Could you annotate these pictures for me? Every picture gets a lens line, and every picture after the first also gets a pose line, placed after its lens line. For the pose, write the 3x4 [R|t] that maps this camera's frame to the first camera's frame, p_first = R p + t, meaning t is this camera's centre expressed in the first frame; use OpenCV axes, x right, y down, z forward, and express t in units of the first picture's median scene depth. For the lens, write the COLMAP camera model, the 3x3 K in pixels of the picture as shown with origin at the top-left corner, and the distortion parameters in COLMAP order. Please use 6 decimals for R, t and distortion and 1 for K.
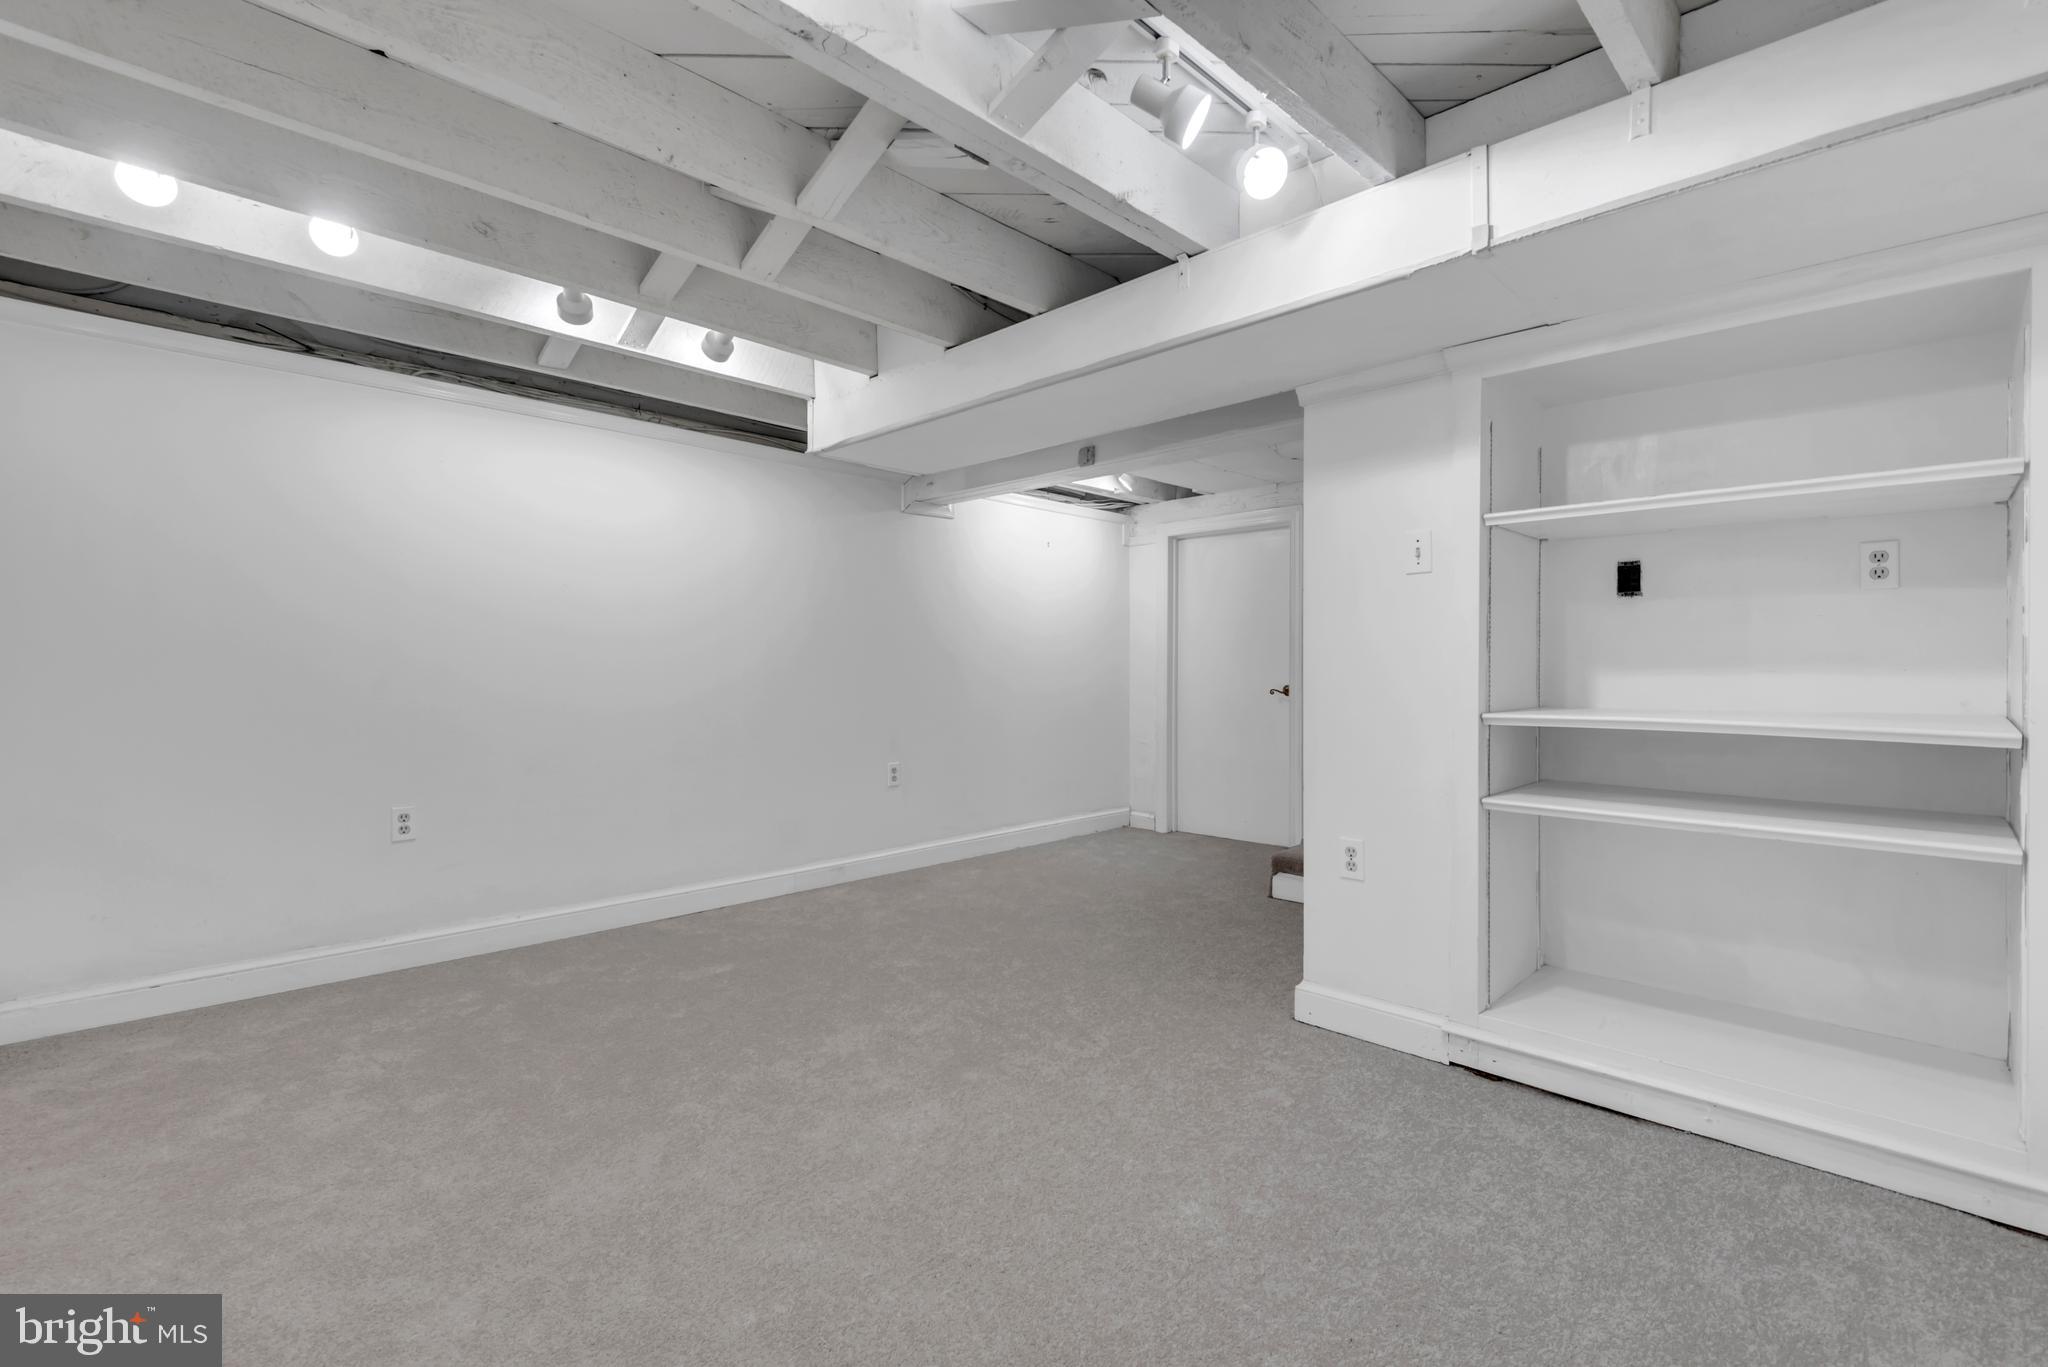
lens RADIAL K [[912.4, 0, 1024.8], [0, 912.4, 669.9], [0, 0, 1]] dist [0.024542, -0.011520]
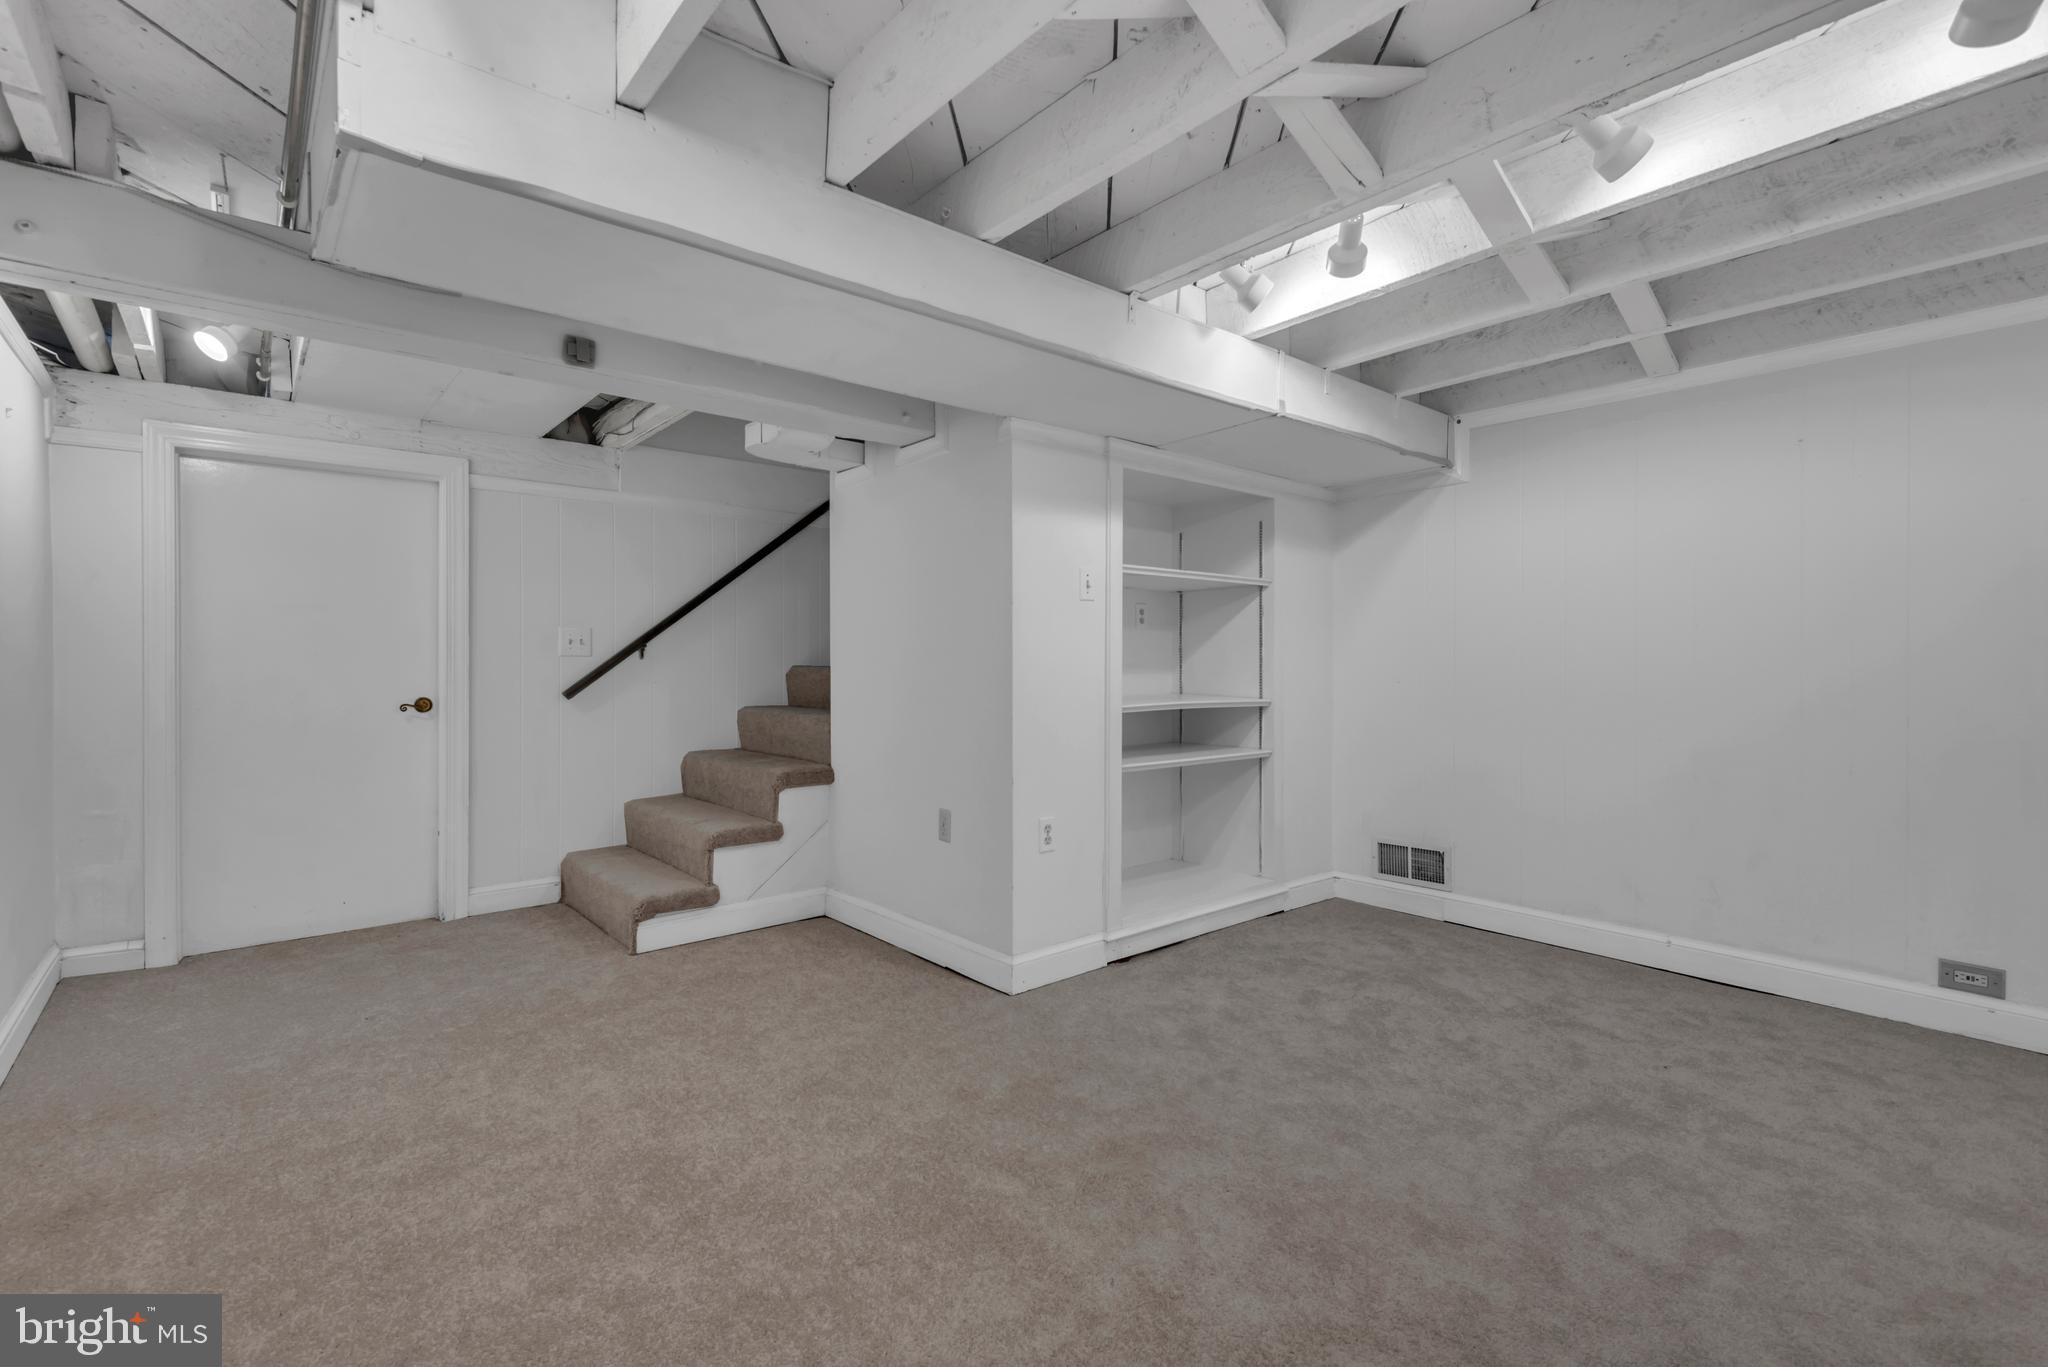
lens RADIAL K [[912.4, 0, 1024.8], [0, 912.4, 669.9], [0, 0, 1]] dist [0.024542, -0.011520]
pose [[0.080026, -0.009148, 0.996751, -0.854377], [0.006027, 0.999944, 0.008694, -0.018743], [-0.996775, 0.005312, 0.080077, 0.964770]]
